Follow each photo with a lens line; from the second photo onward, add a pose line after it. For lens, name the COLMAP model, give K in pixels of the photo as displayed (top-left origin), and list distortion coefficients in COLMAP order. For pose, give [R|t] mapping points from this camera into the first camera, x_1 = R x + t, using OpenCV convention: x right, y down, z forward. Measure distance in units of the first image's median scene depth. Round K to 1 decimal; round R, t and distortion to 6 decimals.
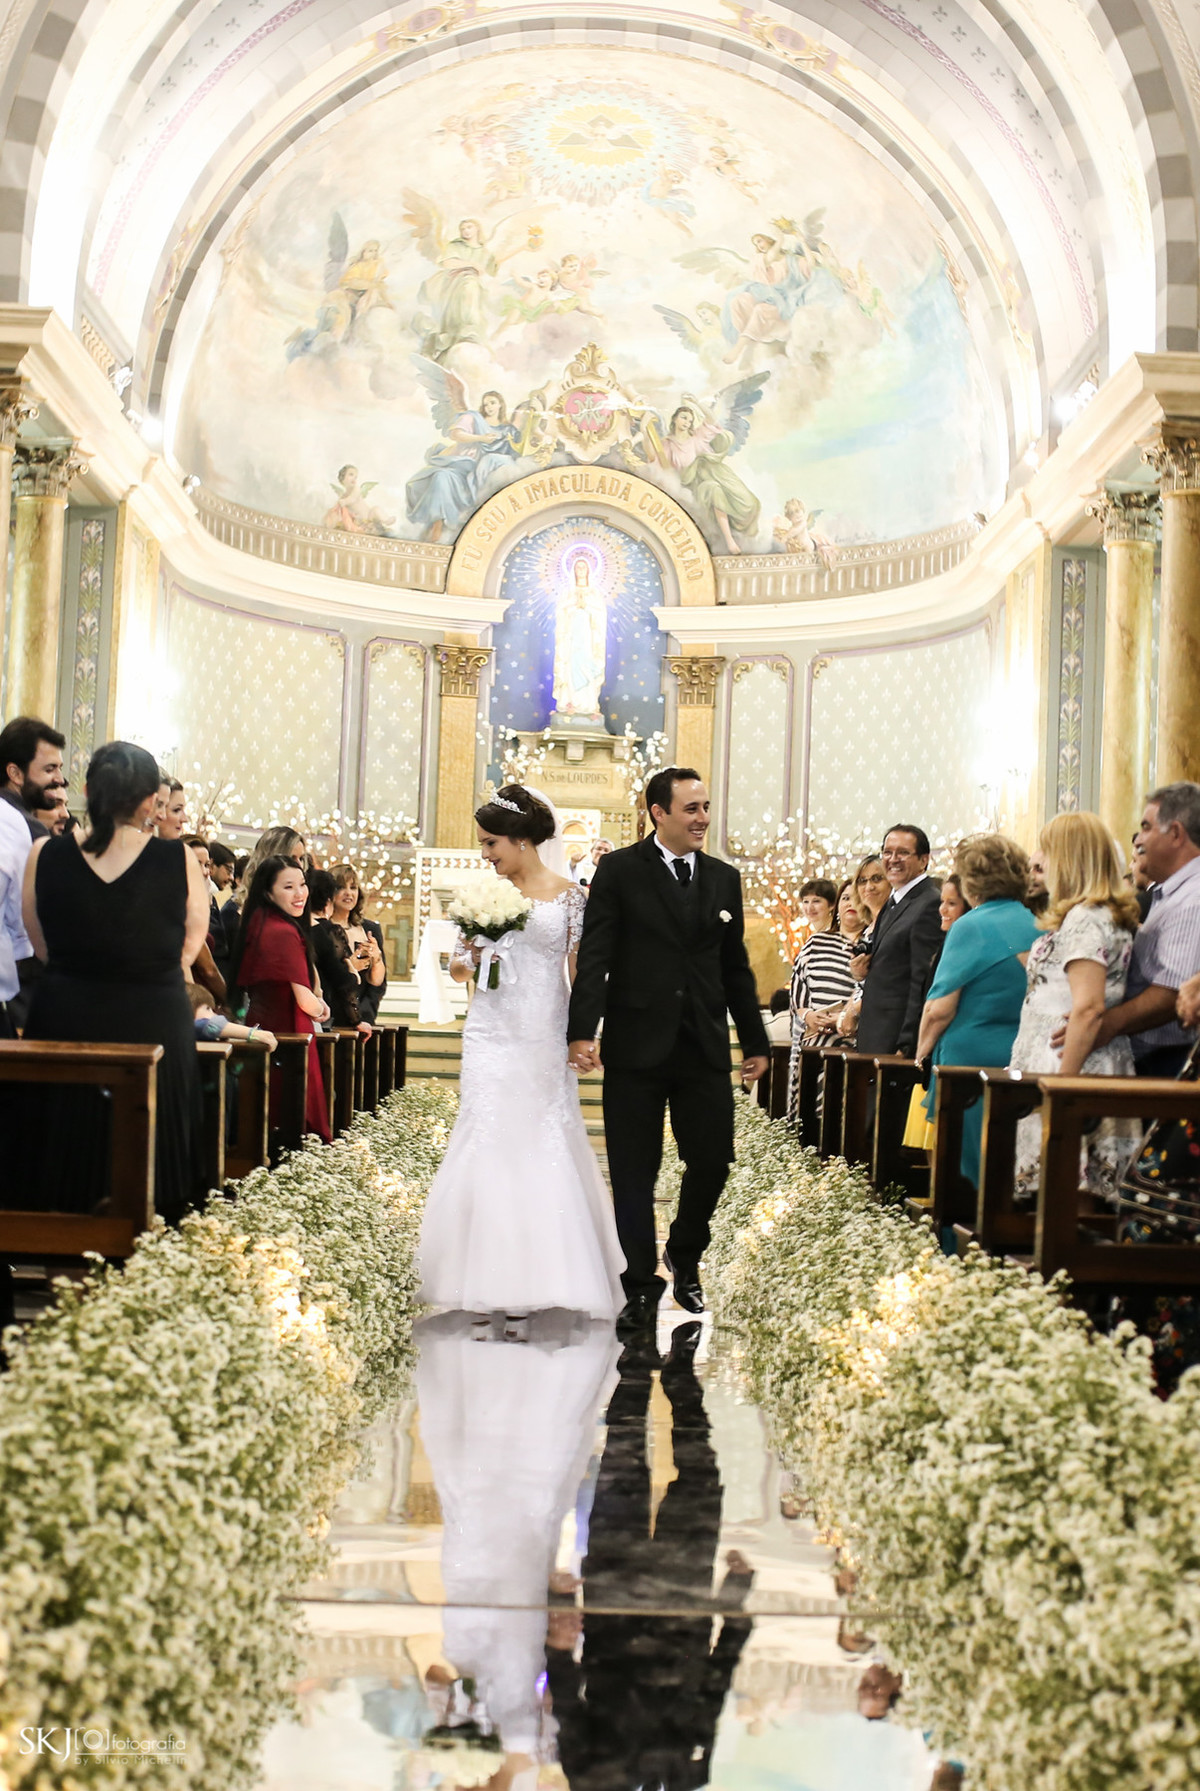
lens RADIAL K [[2551.3, 0, 623.3], [0, 2551.3, 895.6], [0, 0, 1]] dist [-0.050492, 0.024760]
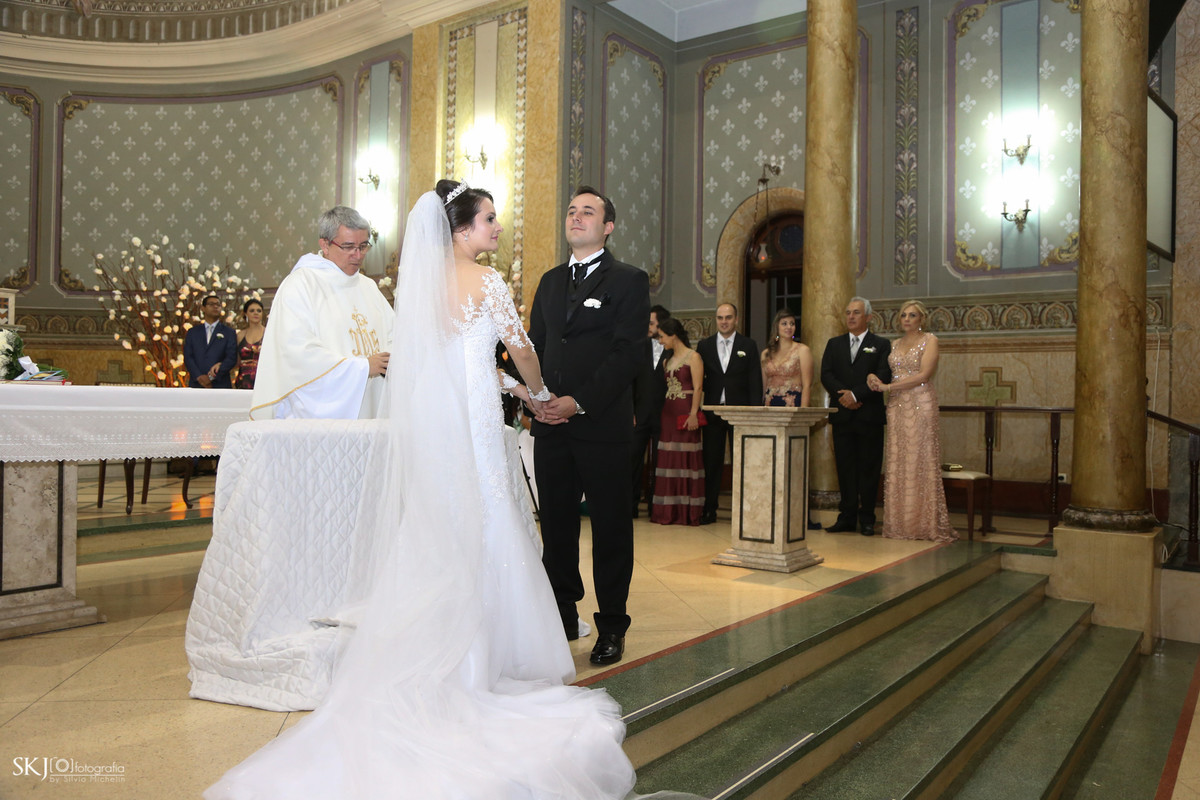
lens RADIAL K [[914.1, 0, 600.0], [0, 914.1, 400.0], [0, 0, 1]] dist [-0.003533, -0.001786]
pose [[0.622624, -0.025094, 0.782119, -0.084292], [-0.027987, 0.998132, 0.054304, 0.002630], [-0.782021, -0.055700, 0.620759, 0.608330]]
